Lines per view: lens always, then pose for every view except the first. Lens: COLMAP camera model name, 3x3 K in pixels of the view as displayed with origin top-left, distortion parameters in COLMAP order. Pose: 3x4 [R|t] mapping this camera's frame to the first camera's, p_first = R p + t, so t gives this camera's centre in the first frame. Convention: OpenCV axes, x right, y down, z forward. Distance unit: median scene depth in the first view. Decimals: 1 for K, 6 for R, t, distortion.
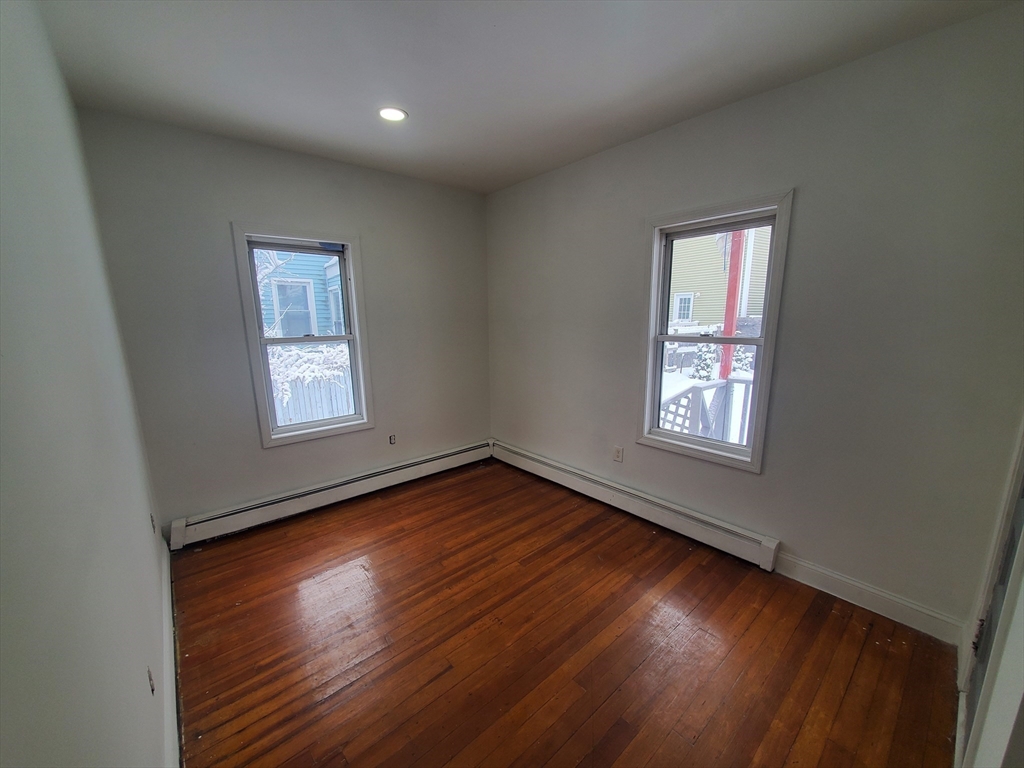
lens RADIAL K [[402.6, 0, 502.1], [0, 402.6, 391.3], [0, 0, 1]] dist [0.000350, 0.000016]
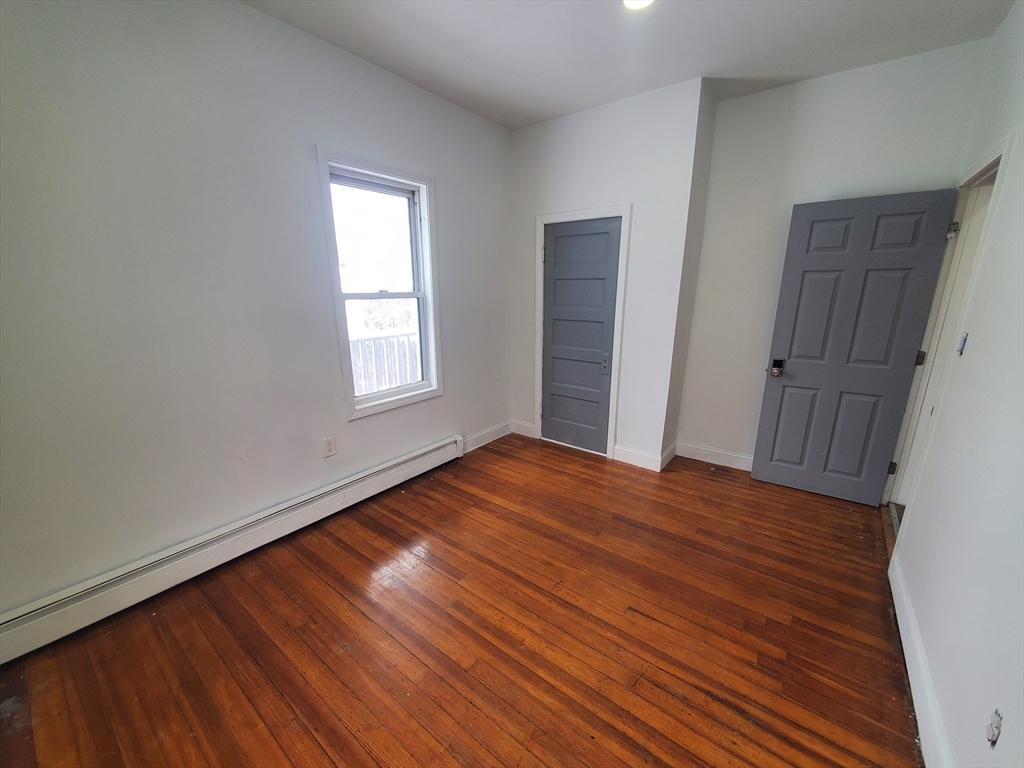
lens RADIAL K [[402.6, 0, 514.2], [0, 402.6, 390.8], [0, 0, 1]] dist [0.000350, 0.000016]
pose [[-0.208720, -0.227501, 0.951146, -0.622340], [0.194494, 0.943484, 0.268348, -0.108854], [-0.958440, 0.241002, -0.152676, 0.896197]]
